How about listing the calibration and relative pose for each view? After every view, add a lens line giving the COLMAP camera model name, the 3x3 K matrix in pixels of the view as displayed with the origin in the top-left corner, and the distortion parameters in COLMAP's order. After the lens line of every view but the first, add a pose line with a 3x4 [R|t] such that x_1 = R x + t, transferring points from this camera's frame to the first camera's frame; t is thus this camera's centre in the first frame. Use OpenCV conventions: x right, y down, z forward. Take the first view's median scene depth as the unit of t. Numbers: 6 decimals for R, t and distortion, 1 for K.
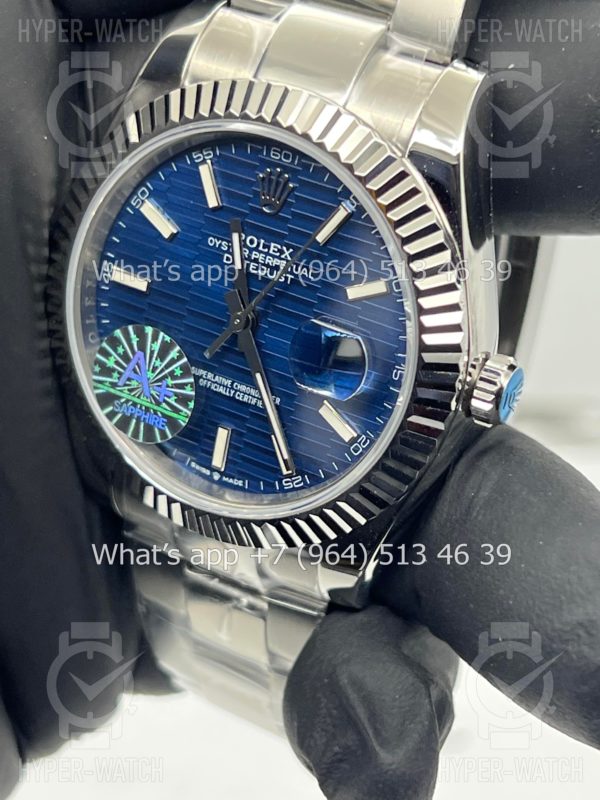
lens RADIAL K [[1854.0, 0, 301.1], [0, 1854.0, 400.8], [0, 0, 1]] dist [0.120961, 0.000000]
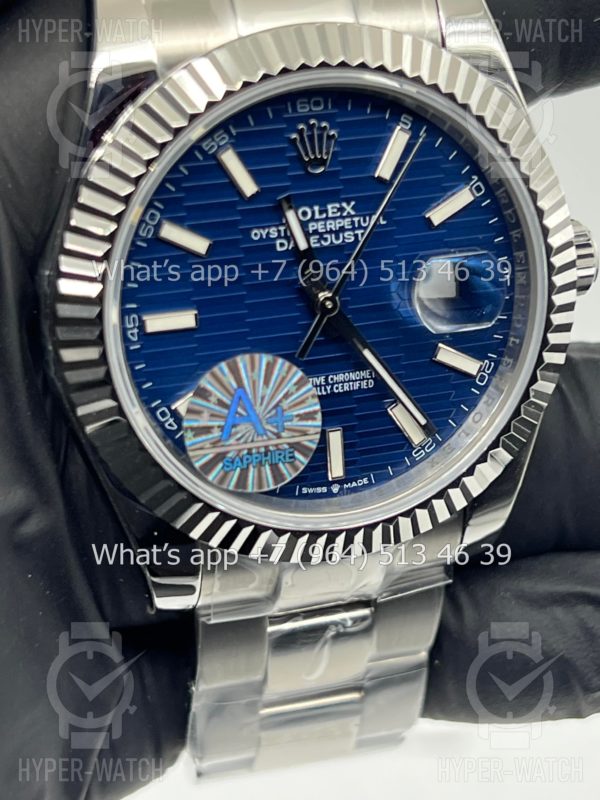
lens RADIAL K [[1854.0, 0, 298.1], [0, 1854.0, 404.0], [0, 0, 1]] dist [0.120961, 0.000000]
pose [[0.672161, -0.412720, 0.614705, -0.591149], [0.421072, 0.895979, 0.141140, -0.128248], [-0.609014, 0.163966, 0.776026, 0.339938]]
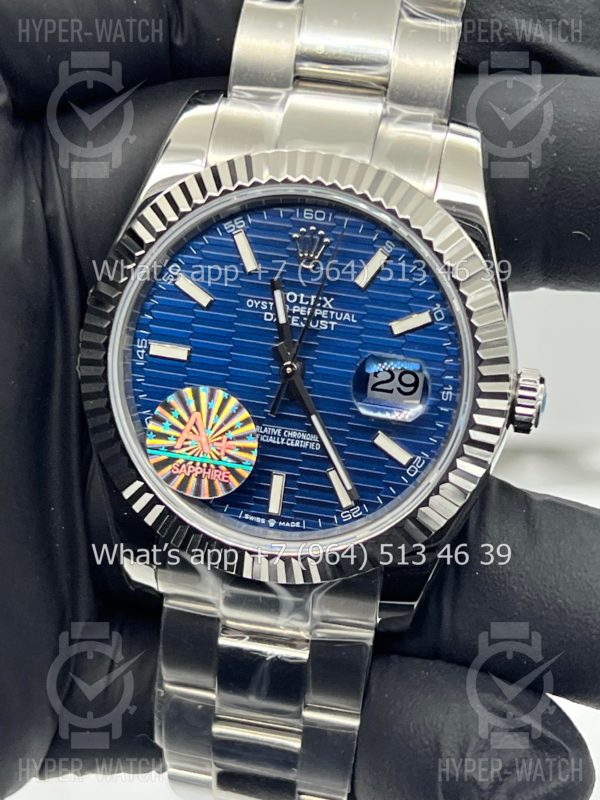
lens RADIAL K [[1854.0, 0, 312.1], [0, 1854.0, 435.4], [0, 0, 1]] dist [0.120961, 0.000000]
pose [[0.940332, -0.113122, 0.320904, -0.372400], [0.155807, 0.981583, -0.110538, 0.116385], [-0.302489, 0.153942, 0.940639, -0.023333]]
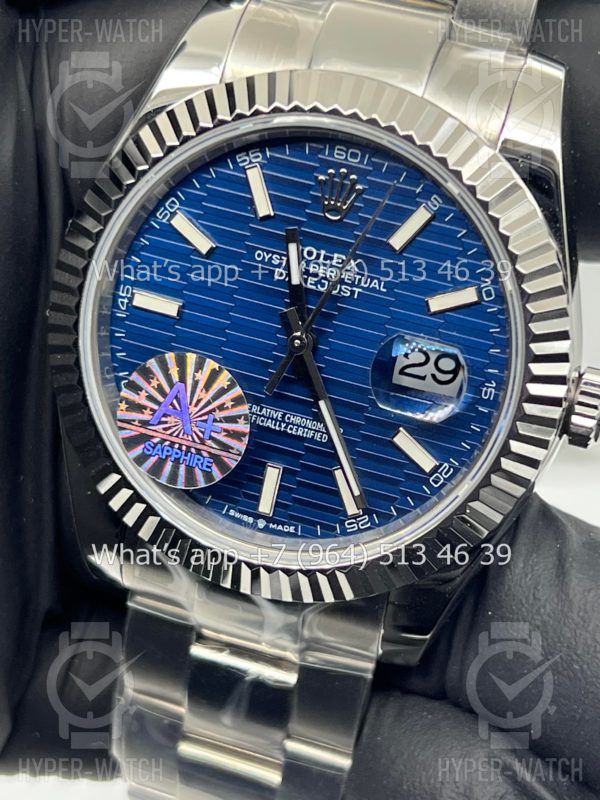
lens RADIAL K [[1854.0, 0, 309.1], [0, 1854.0, 420.3], [0, 0, 1]] dist [0.120961, 0.000000]
pose [[0.964270, -0.033392, 0.262807, -0.261060], [0.052514, 0.996432, -0.066076, 0.052600], [-0.259663, 0.077517, 0.962583, 0.146098]]
